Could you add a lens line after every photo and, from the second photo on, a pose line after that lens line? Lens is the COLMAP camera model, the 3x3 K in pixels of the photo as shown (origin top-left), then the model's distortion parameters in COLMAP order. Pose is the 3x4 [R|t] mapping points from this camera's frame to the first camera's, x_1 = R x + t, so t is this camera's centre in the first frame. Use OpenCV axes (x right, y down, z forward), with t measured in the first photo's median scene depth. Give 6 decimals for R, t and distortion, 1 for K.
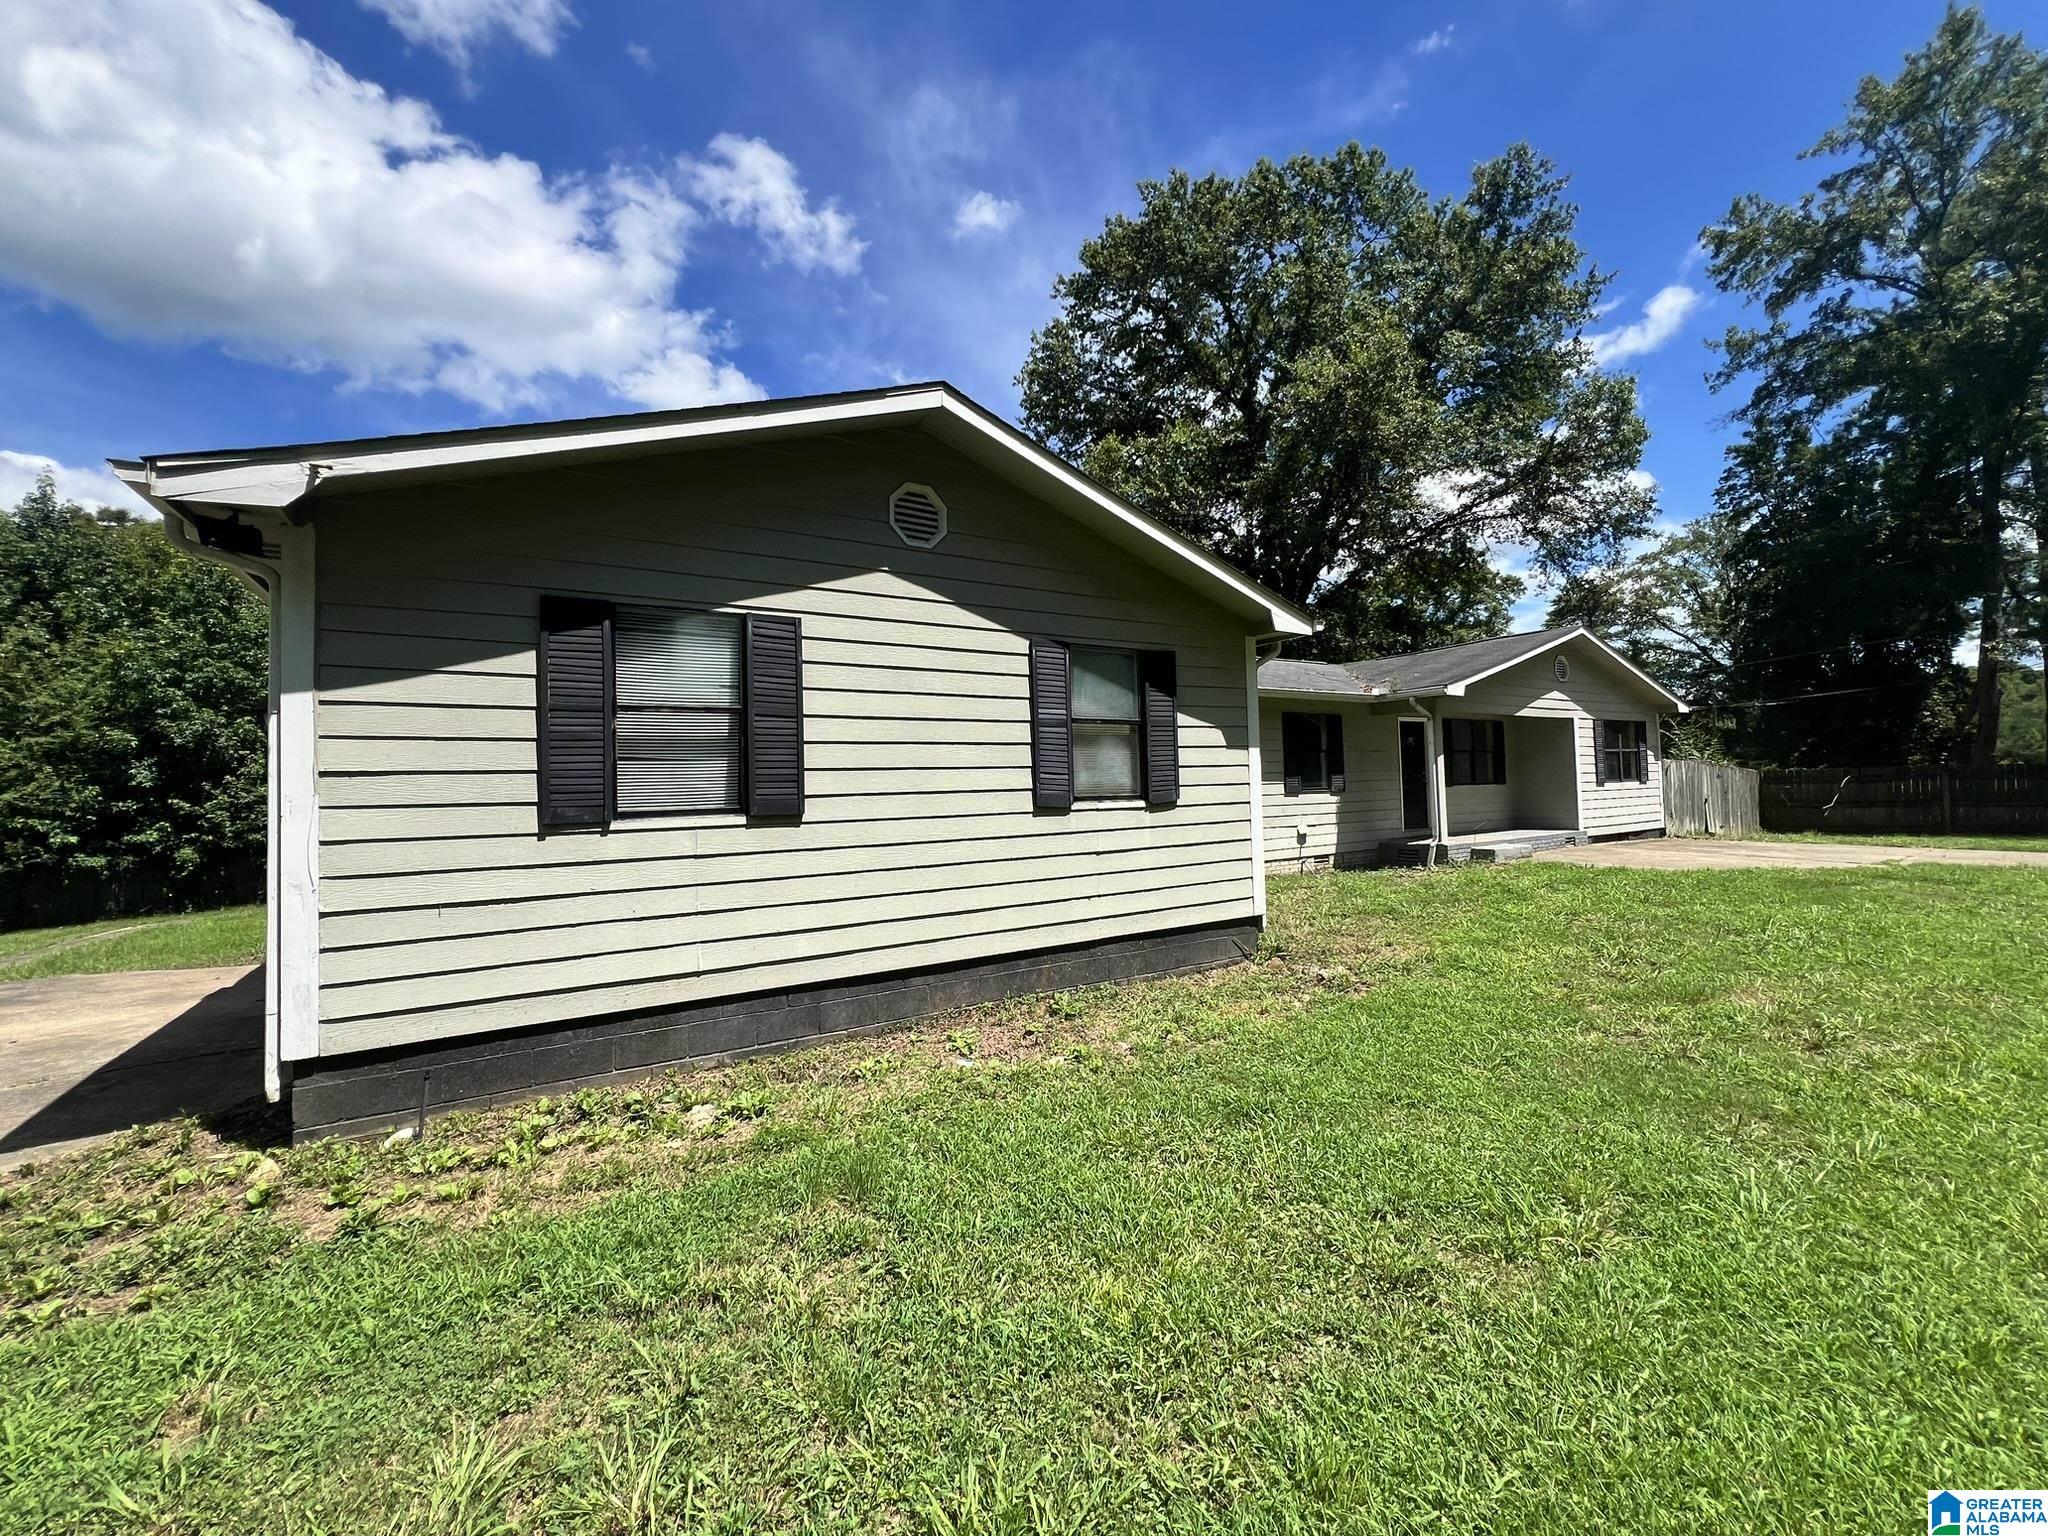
lens RADIAL K [[823.1, 0, 1019.9], [0, 823.1, 759.5], [0, 0, 1]] dist [0.000118, 0.000192]
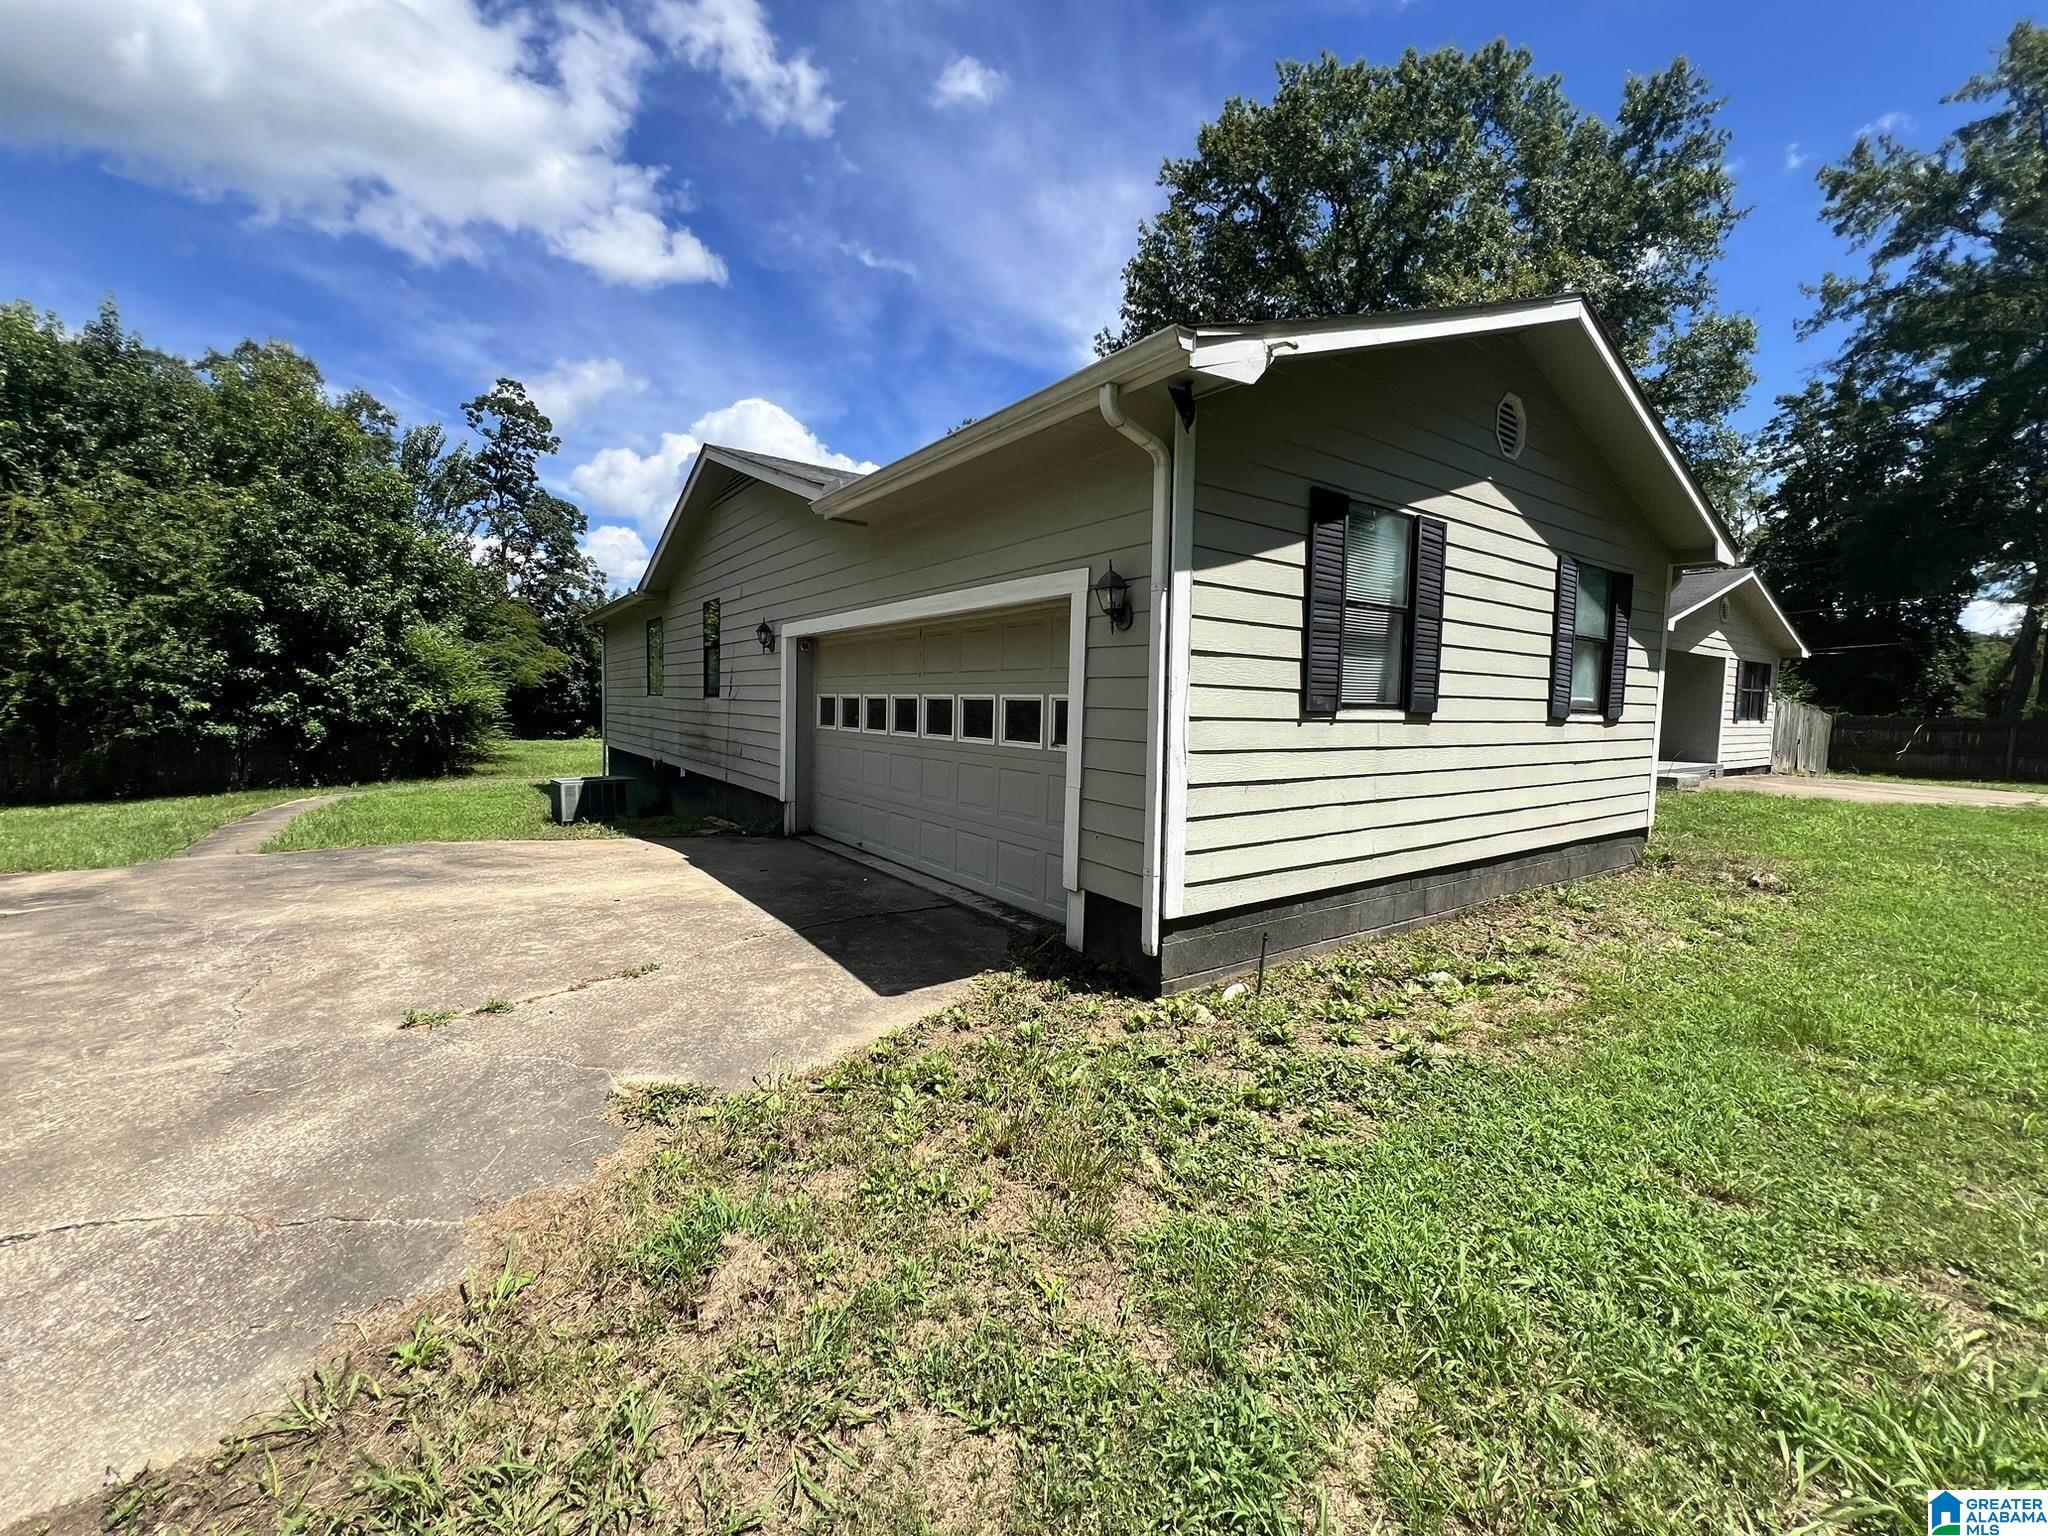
lens RADIAL K [[823.1, 0, 1019.9], [0, 823.1, 759.5], [0, 0, 1]] dist [0.000118, 0.000192]
pose [[0.997209, 0.042934, 0.061082, -0.271459], [-0.049142, 0.993355, 0.104069, 0.013224], [-0.056208, -0.106780, 0.992693, -0.008763]]
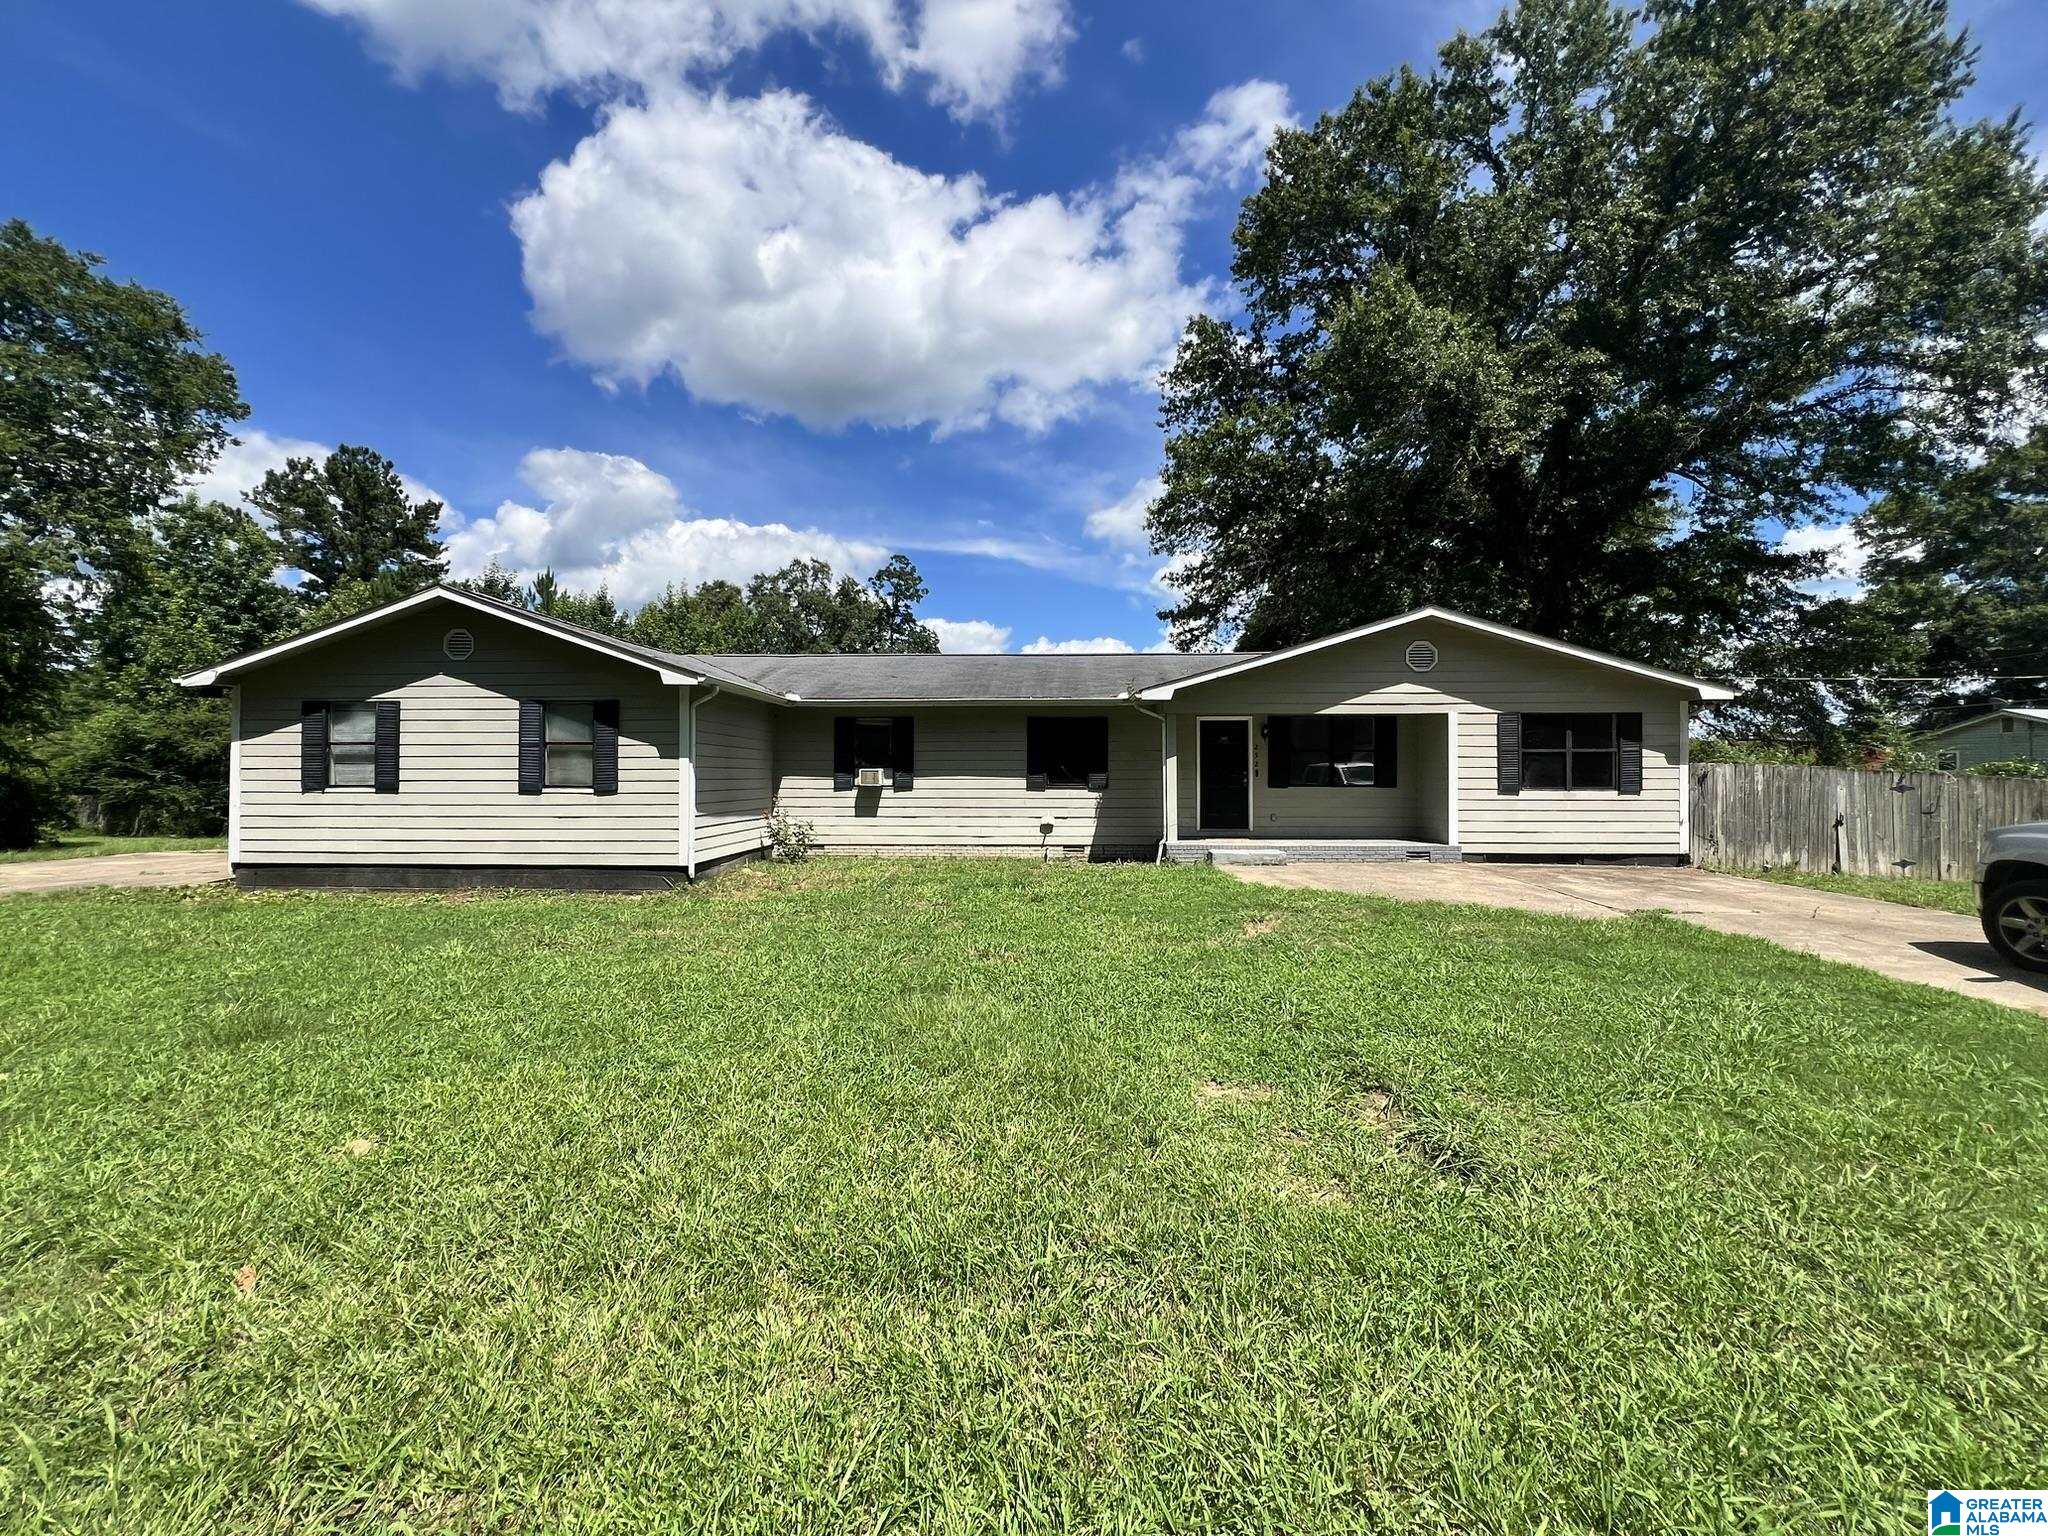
lens RADIAL K [[852.0, 0, 1018.1], [0, 852.0, 774.0], [0, 0, 1]] dist [0.002195, -0.000212]
pose [[0.816578, 0.030548, -0.576426, 0.778035], [-0.001425, 0.998702, 0.050908, -0.029918], [0.577233, -0.040750, 0.815562, 0.023634]]
